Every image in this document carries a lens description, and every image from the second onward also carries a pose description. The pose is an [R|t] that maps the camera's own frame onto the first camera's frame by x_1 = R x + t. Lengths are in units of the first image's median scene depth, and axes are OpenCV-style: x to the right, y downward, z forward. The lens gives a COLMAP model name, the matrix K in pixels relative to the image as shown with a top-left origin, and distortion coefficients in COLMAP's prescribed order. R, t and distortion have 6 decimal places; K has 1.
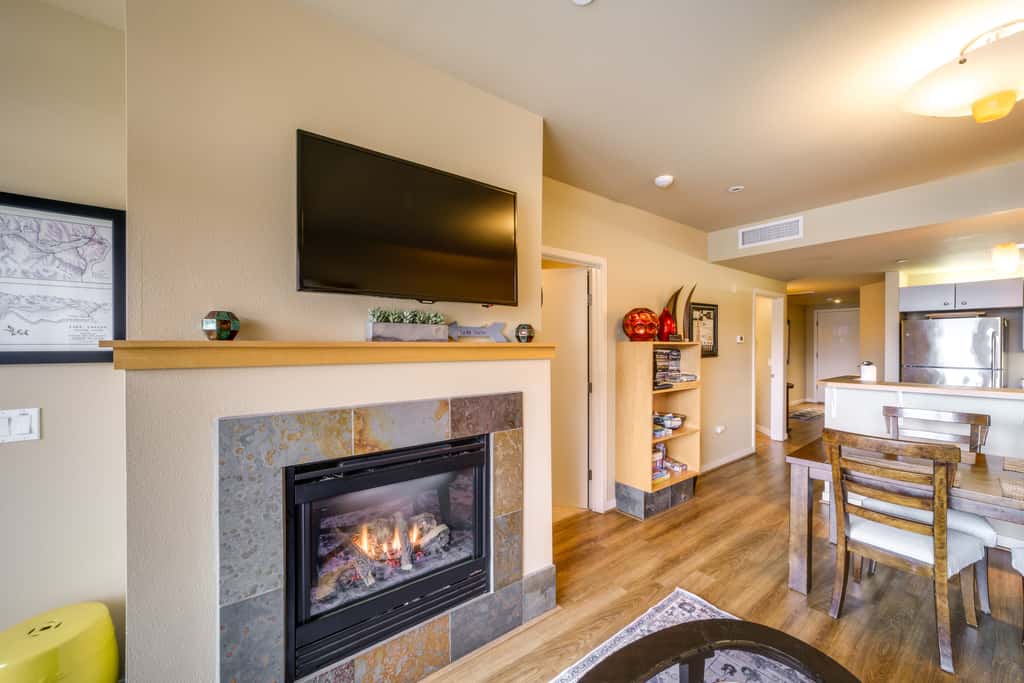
lens RADIAL K [[398.9, 0, 546.8], [0, 398.9, 346.8], [0, 0, 1]] dist [-0.000359, 0.000152]
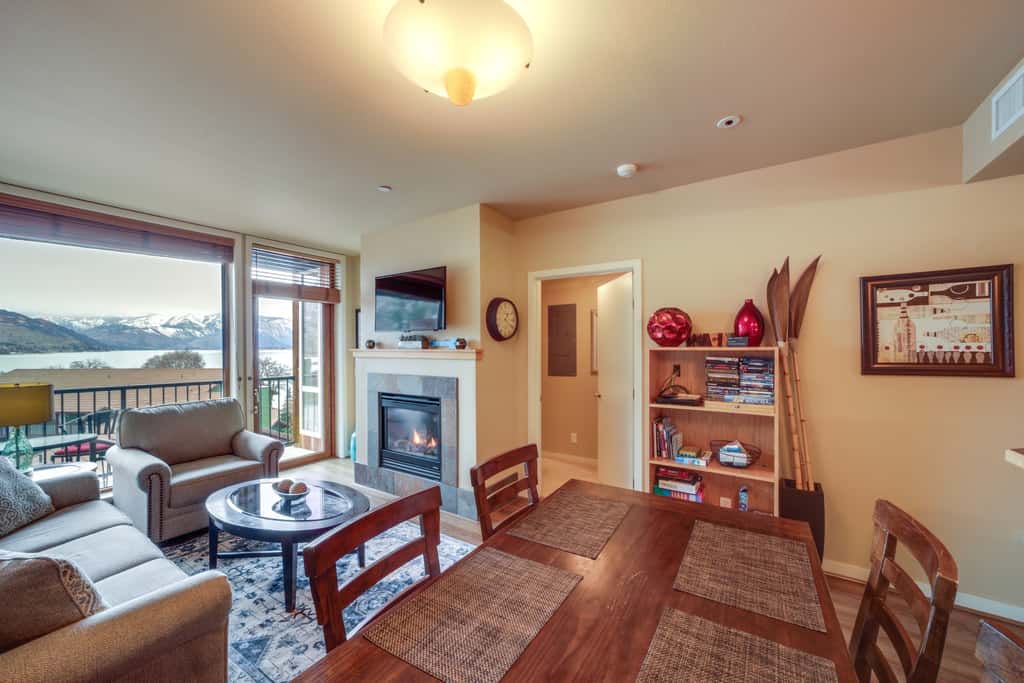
lens RADIAL K [[397.9, 0, 509.3], [0, 397.9, 348.2], [0, 0, 1]] dist [-0.014846, 0.010549]
pose [[0.286235, 0.002901, -0.958155, 1.718438], [-0.002755, 0.999994, 0.002205, -0.019417], [0.958156, 0.002009, 0.286241, 0.767921]]
